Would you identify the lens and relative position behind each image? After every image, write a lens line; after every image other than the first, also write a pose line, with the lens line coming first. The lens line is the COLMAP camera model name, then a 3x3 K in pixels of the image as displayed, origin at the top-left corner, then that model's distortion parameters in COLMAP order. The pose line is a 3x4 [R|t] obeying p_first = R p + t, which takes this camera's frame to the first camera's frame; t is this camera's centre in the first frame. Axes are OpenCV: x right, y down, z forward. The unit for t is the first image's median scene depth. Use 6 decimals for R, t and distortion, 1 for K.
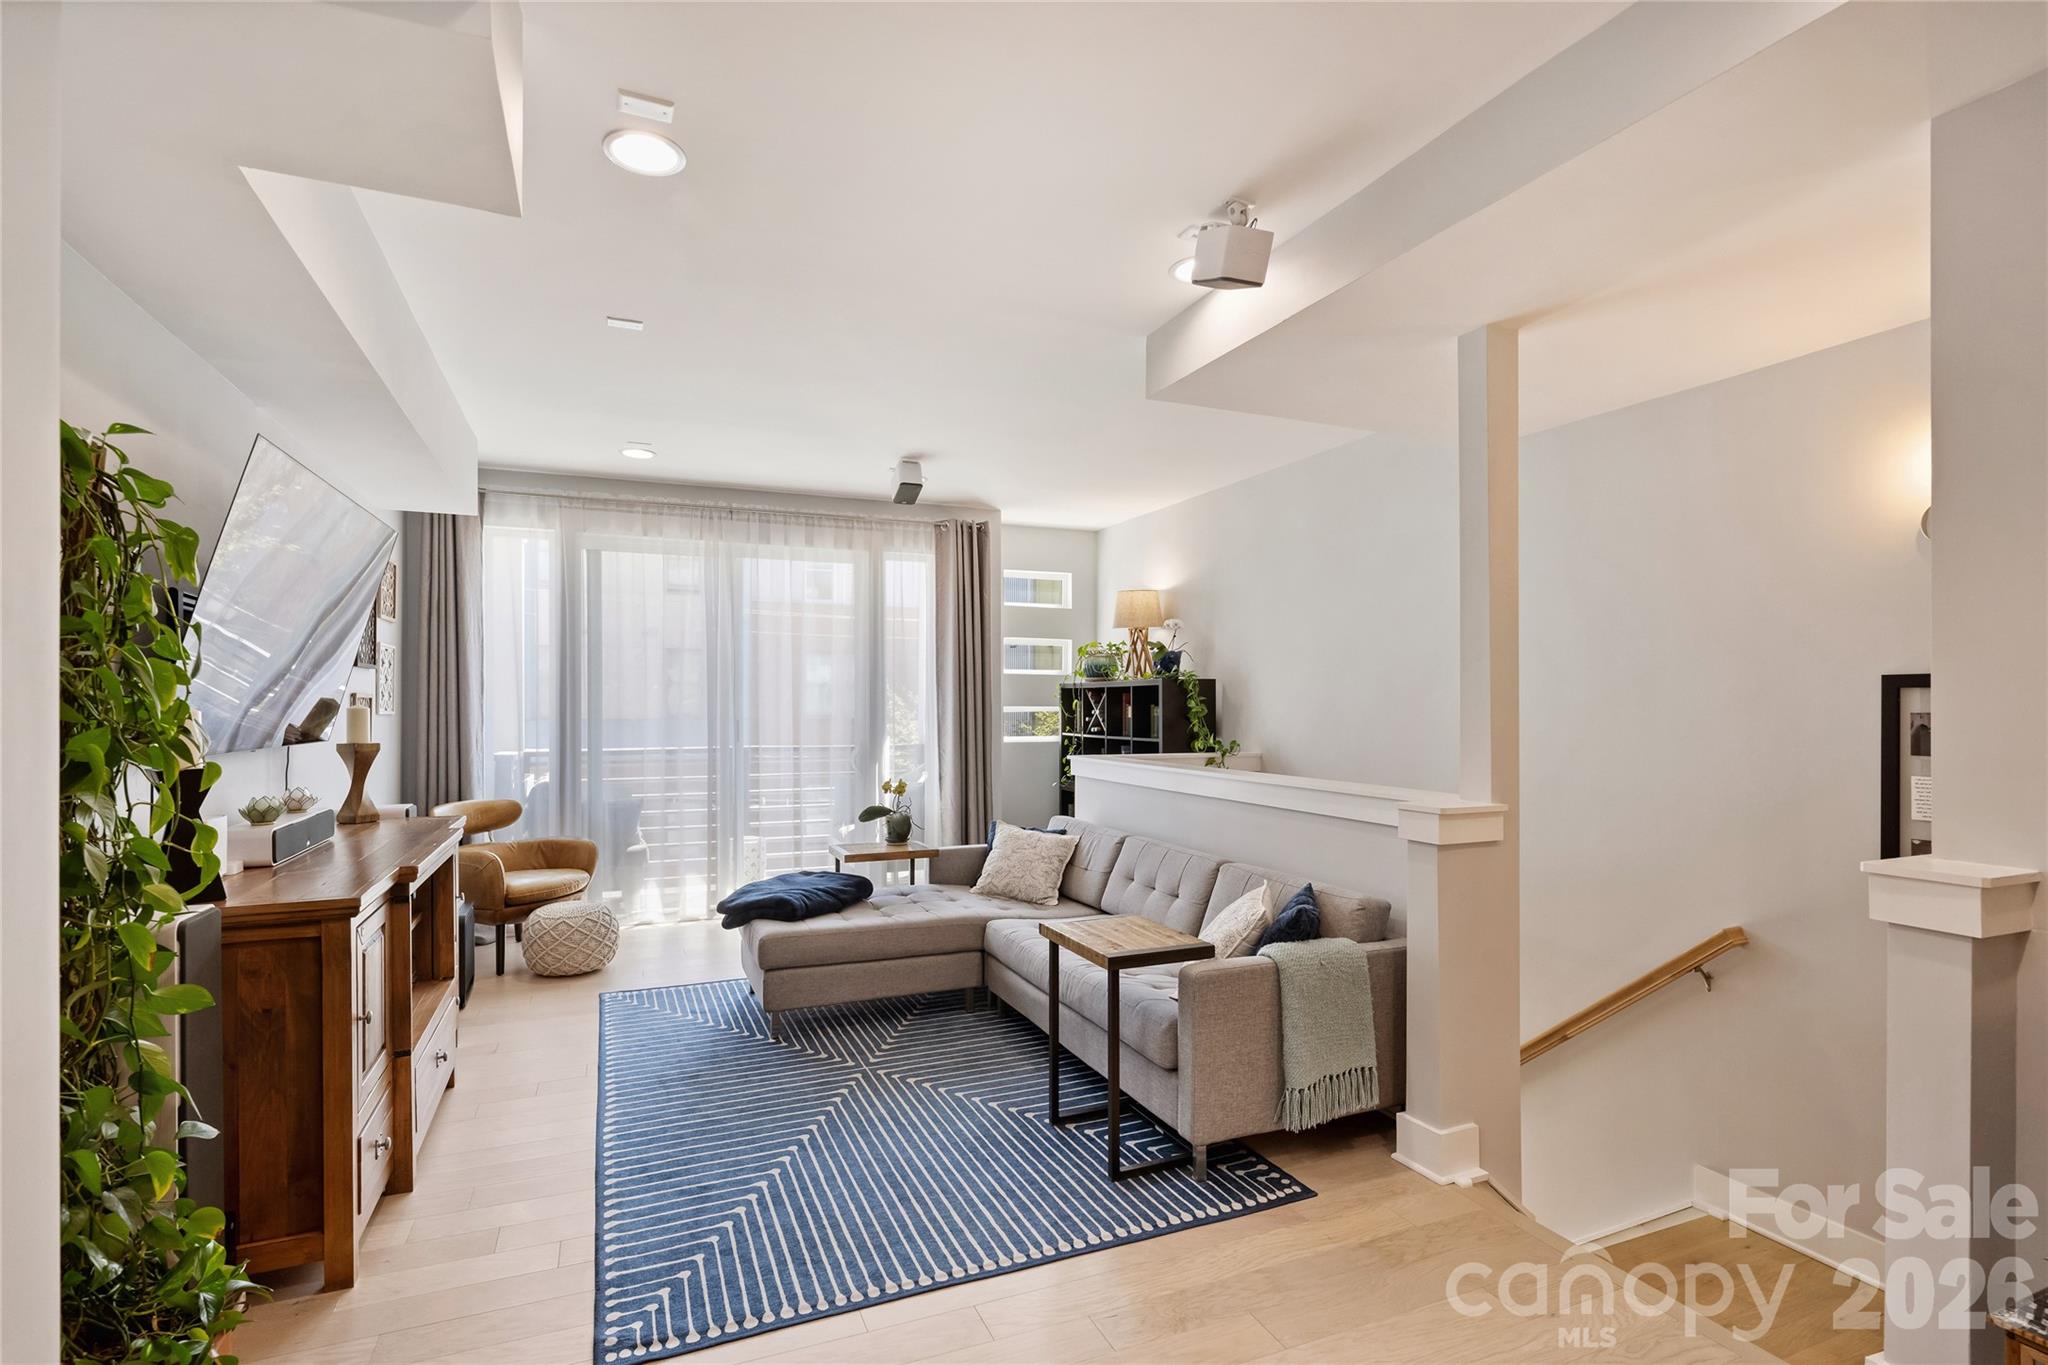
lens RADIAL K [[942.7, 0, 991.7], [0, 942.7, 705.4], [0, 0, 1]] dist [-0.000467, -0.000085]
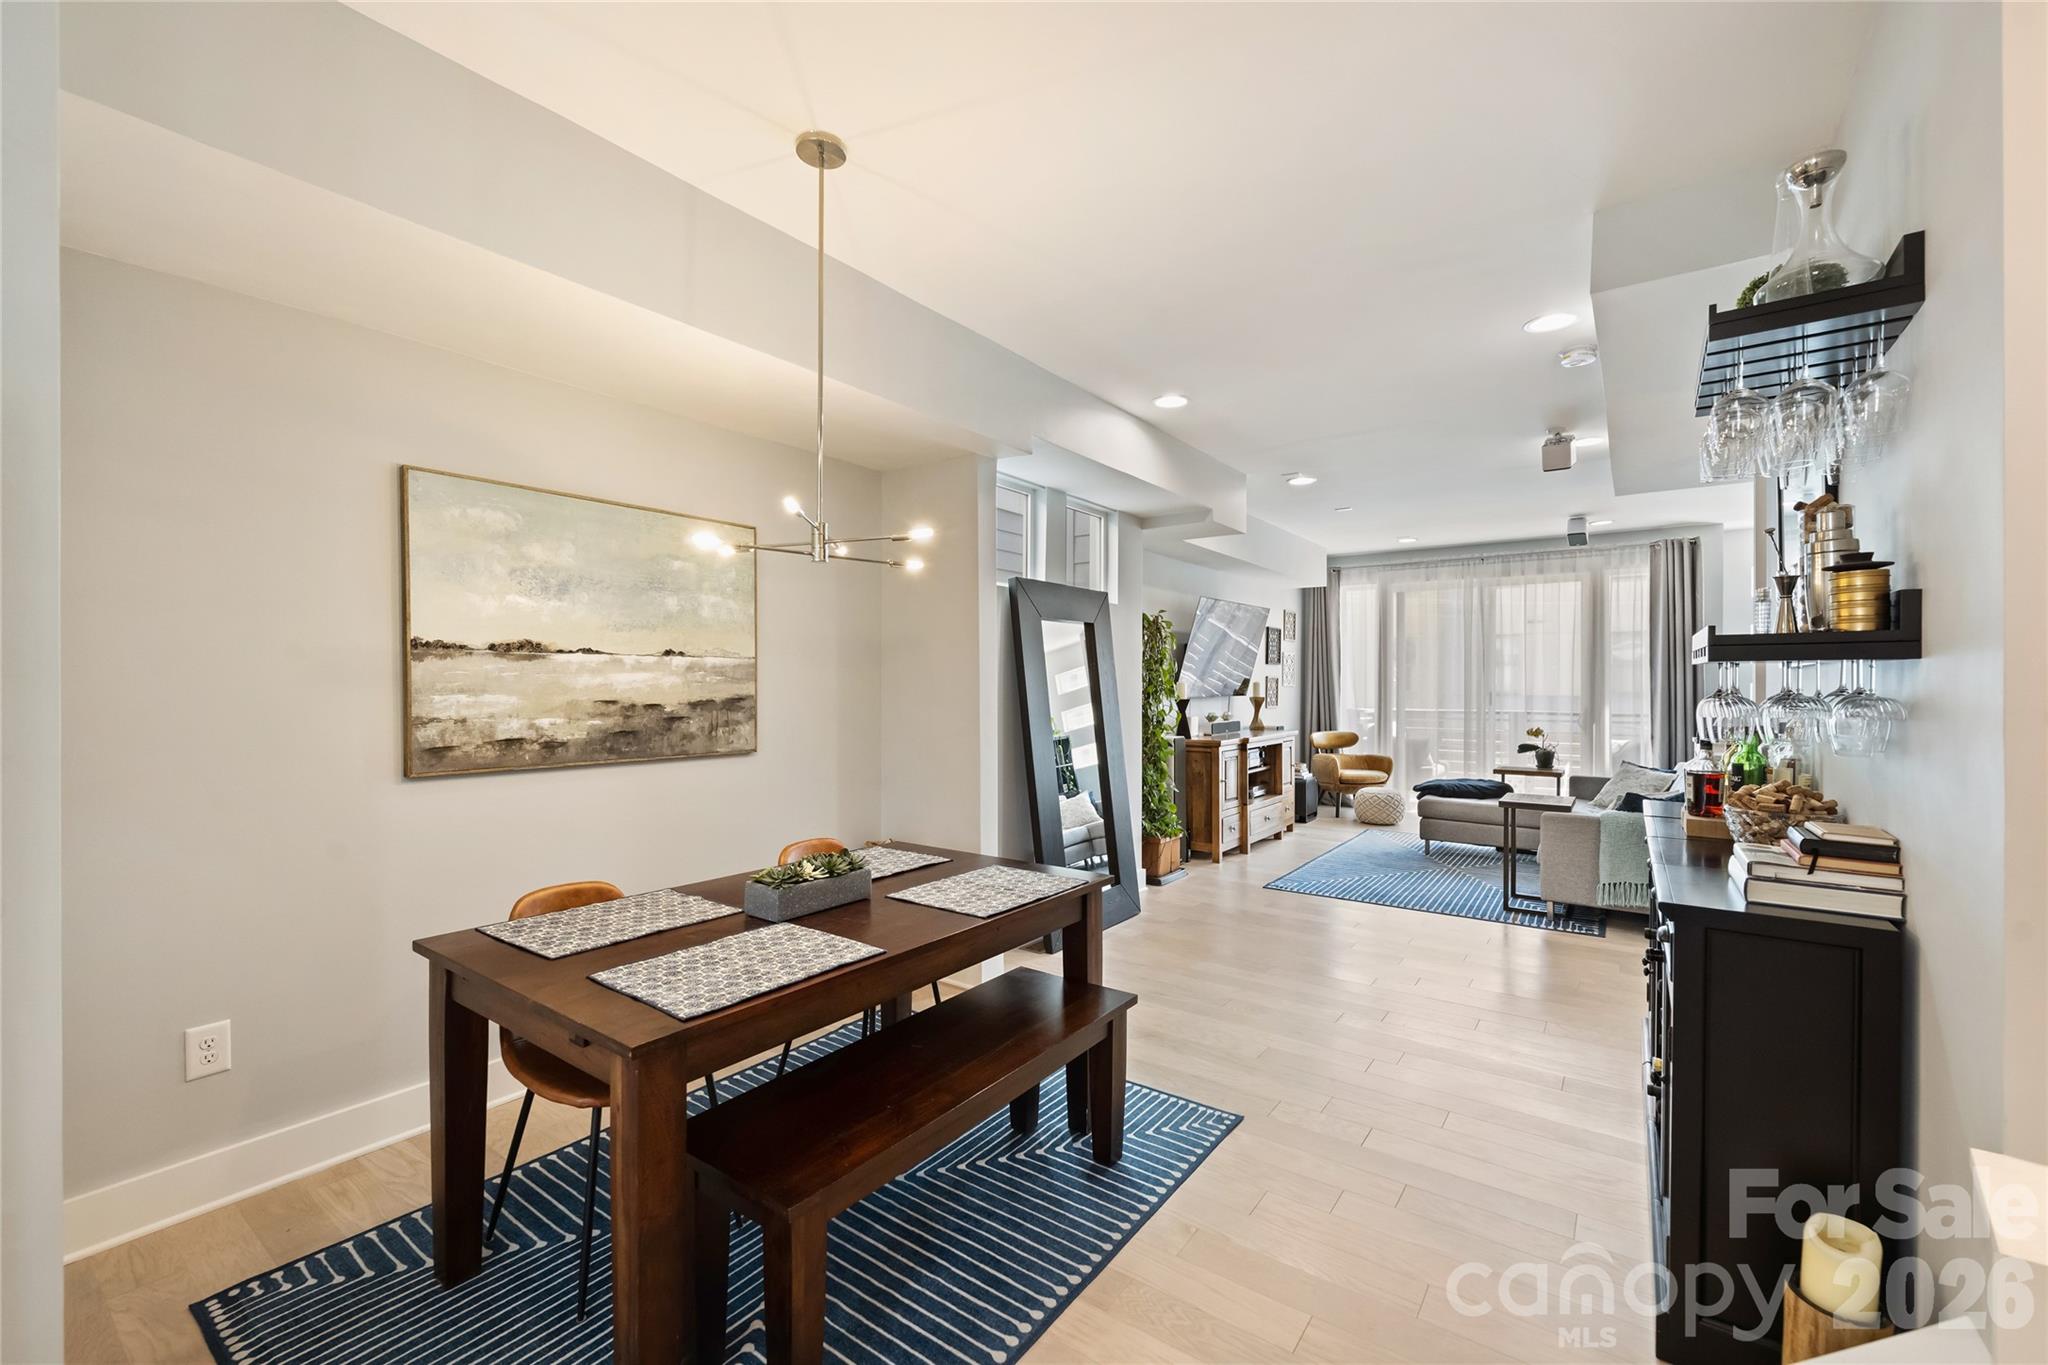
lens RADIAL K [[843.5, 0, 1027.4], [0, 843.5, 688.4], [0, 0, 1]] dist [0.001925, -0.000048]
pose [[0.528392, 0.007264, -0.848969, 0.595942], [-0.000783, 0.999967, 0.008069, 0.000797], [0.849000, -0.003599, 0.528380, -0.453053]]
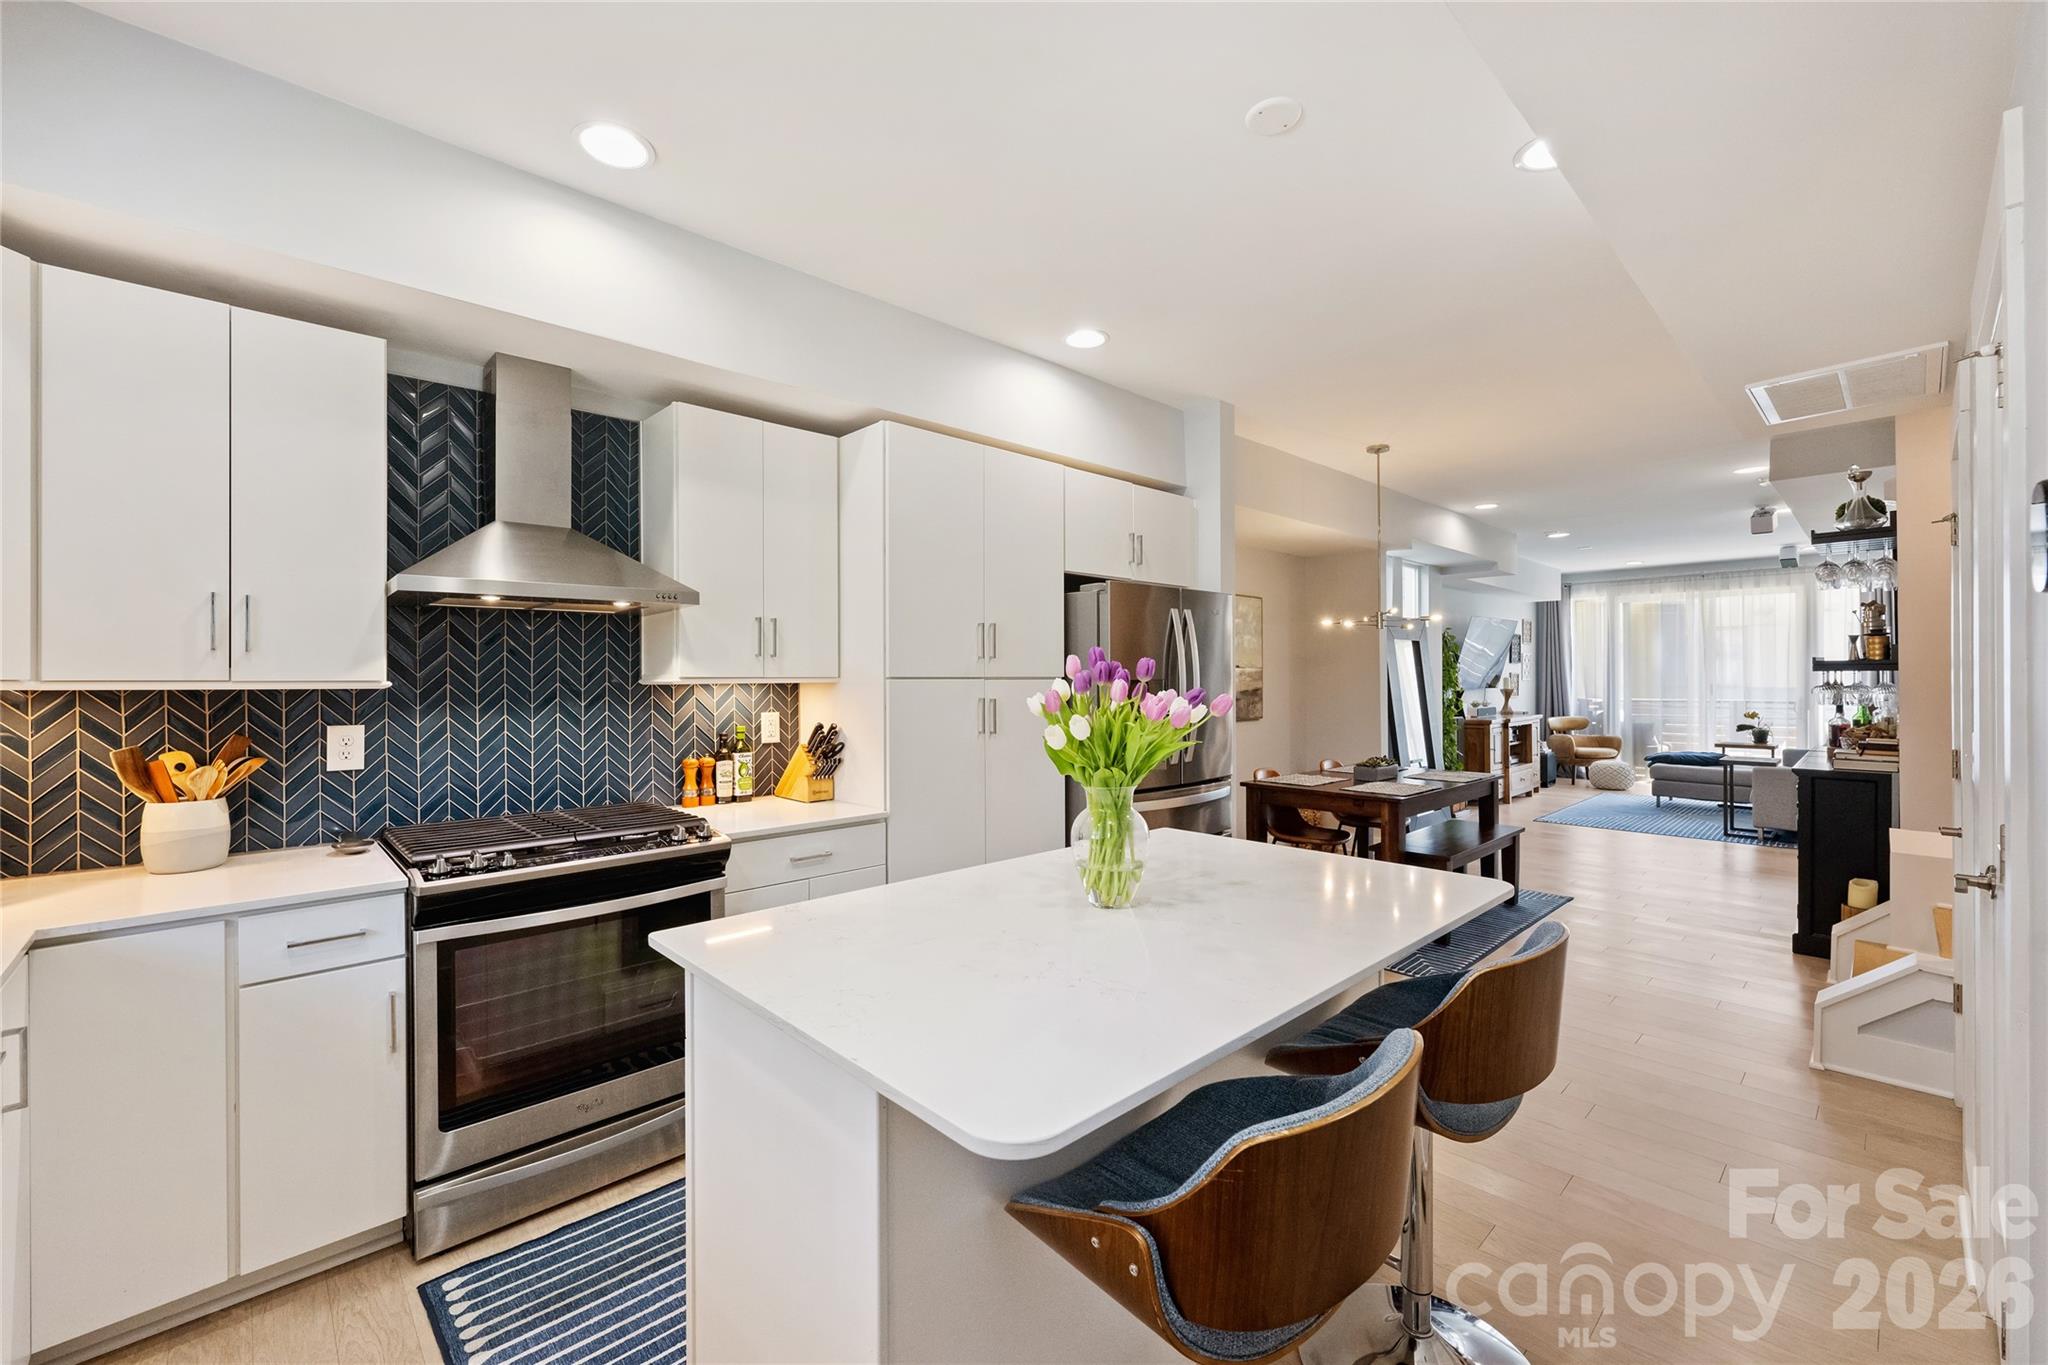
lens RADIAL K [[826.6, 0, 1023.6], [0, 826.6, 678.3], [0, 0, 1]] dist [-0.000152, 0.000072]
pose [[0.357799, -0.000366, -0.933799, 0.921178], [0.005726, 0.999982, 0.001802, -0.006391], [0.933781, -0.005992, 0.357794, -1.038412]]
